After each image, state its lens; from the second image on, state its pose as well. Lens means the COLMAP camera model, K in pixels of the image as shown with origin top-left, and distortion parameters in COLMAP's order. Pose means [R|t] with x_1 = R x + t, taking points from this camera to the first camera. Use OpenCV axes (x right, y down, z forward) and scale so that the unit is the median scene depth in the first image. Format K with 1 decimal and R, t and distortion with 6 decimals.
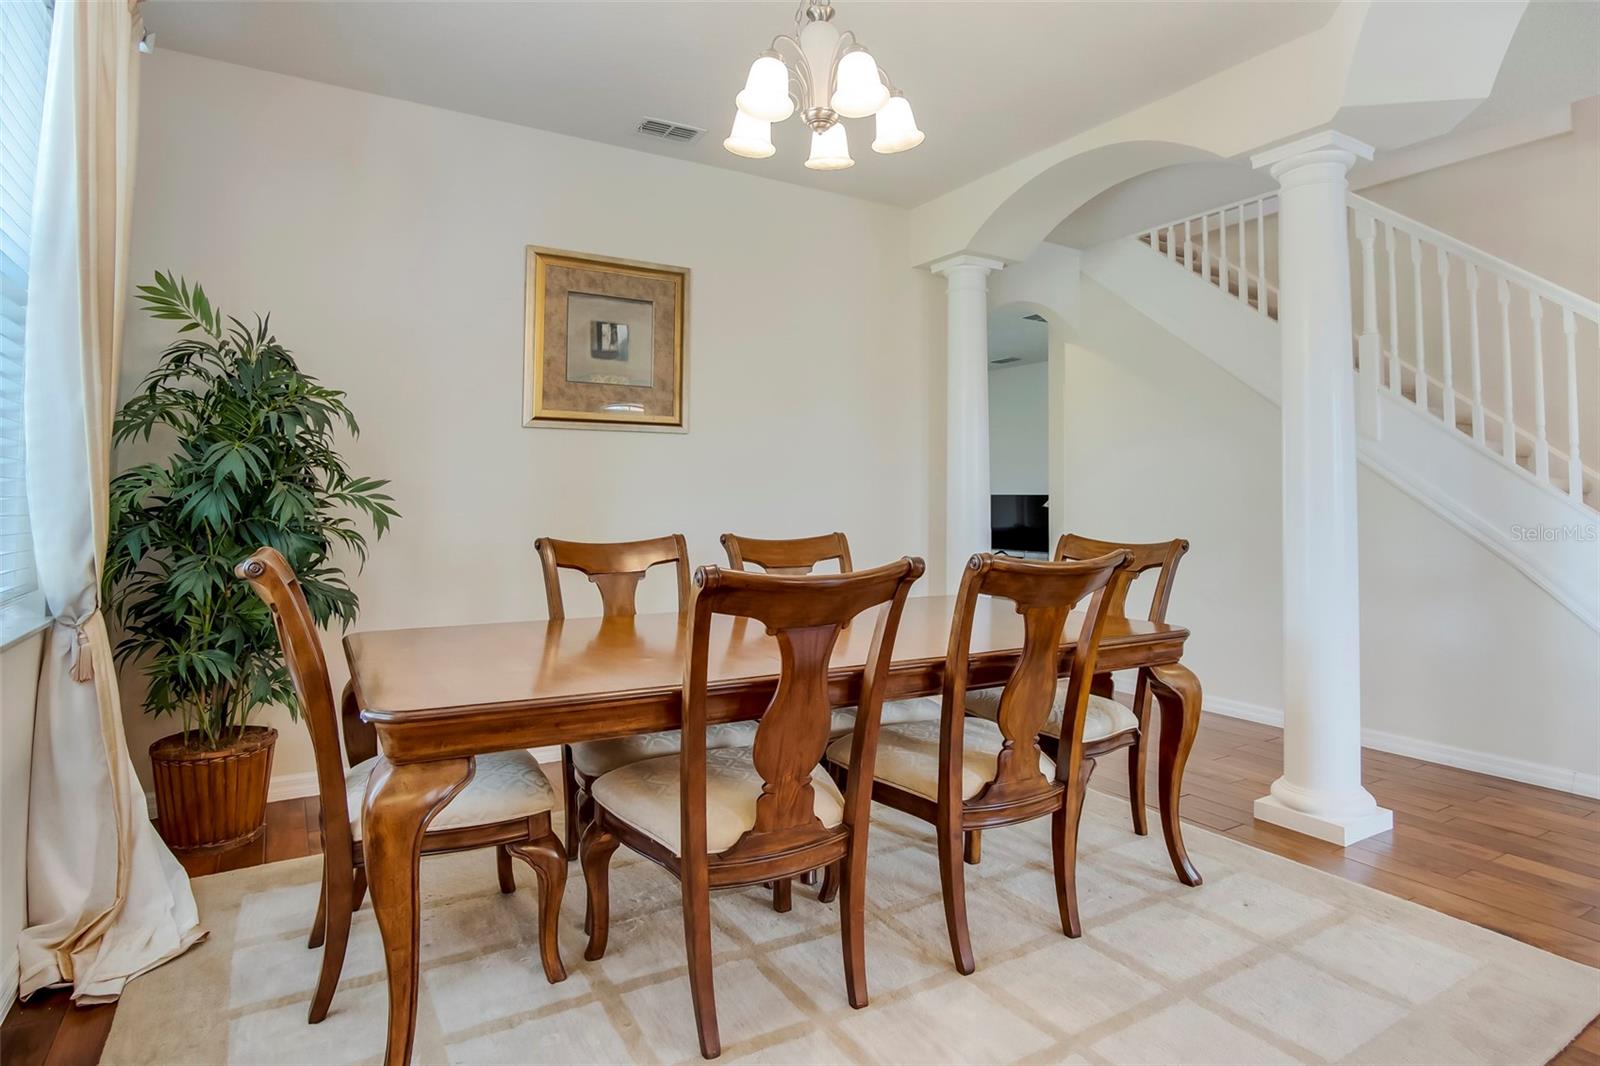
lens RADIAL K [[862.0, 0, 793.2], [0, 862.0, 468.8], [0, 0, 1]] dist [-0.004852, -0.000303]
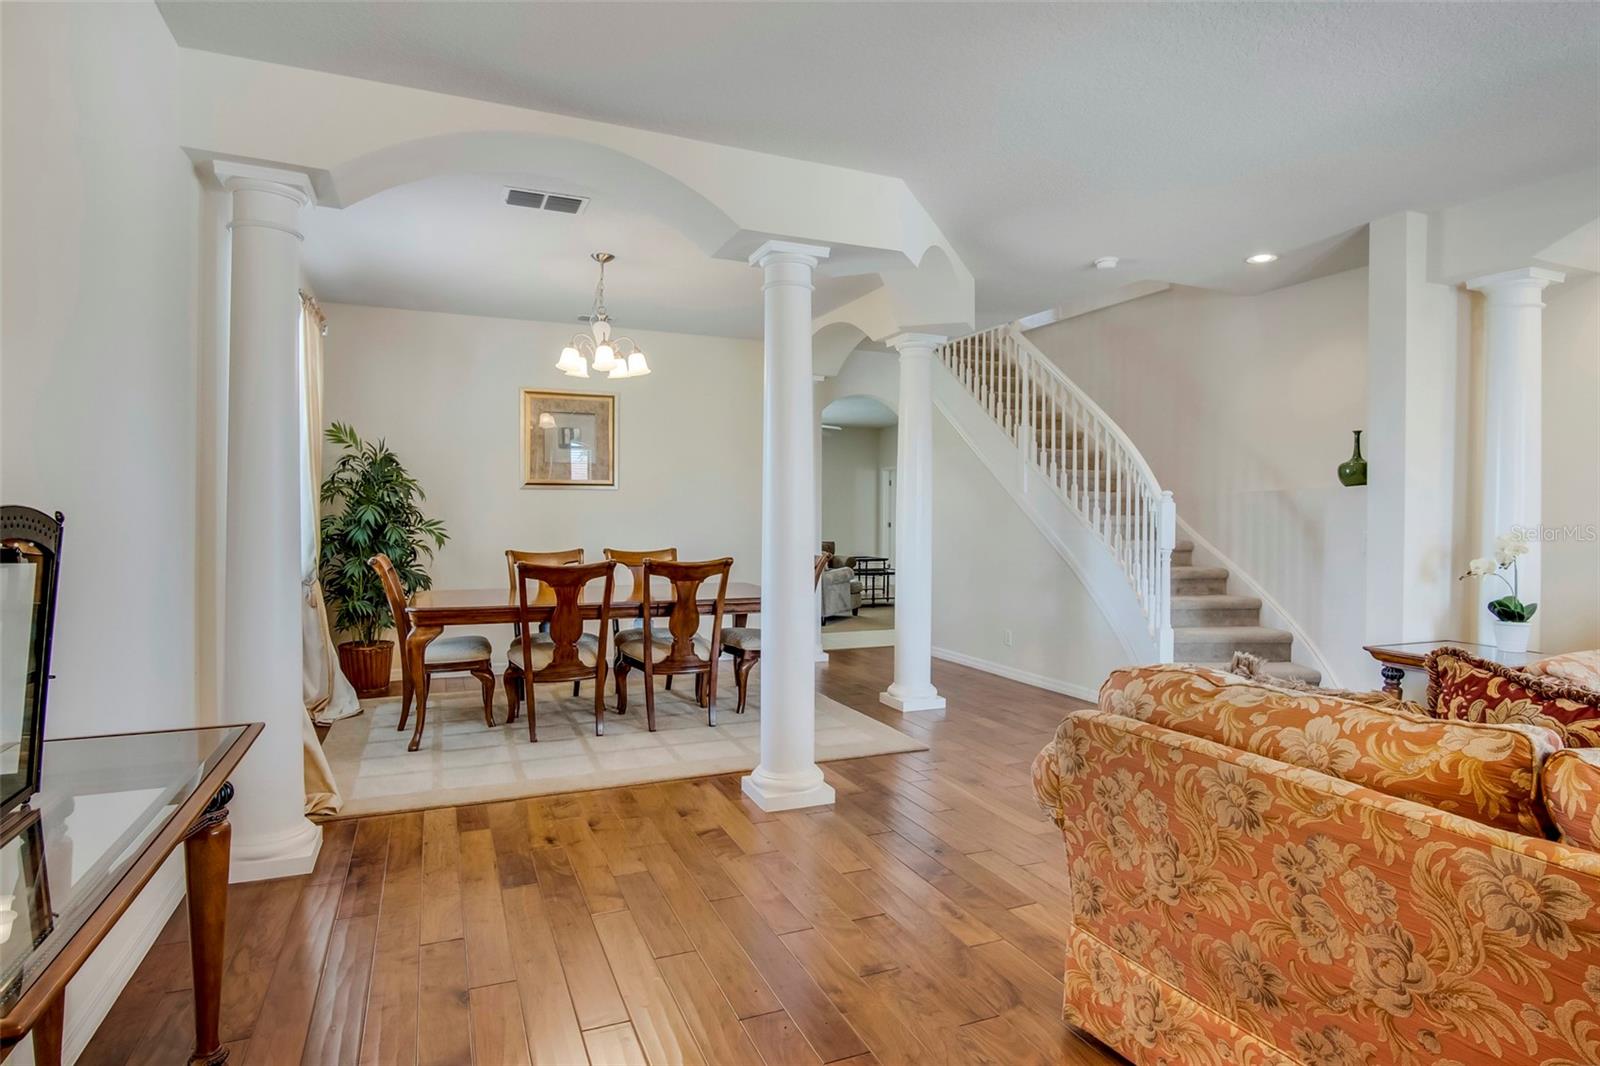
lens RADIAL K [[862.0, 0, 799.9], [0, 862.0, 531.6], [0, 0, 1]] dist [-0.004852, -0.000303]
pose [[0.990595, 0.002938, -0.136793, 0.693063], [0.005342, 0.998177, 0.060125, -0.085827], [0.136720, -0.060291, 0.988773, -0.959854]]
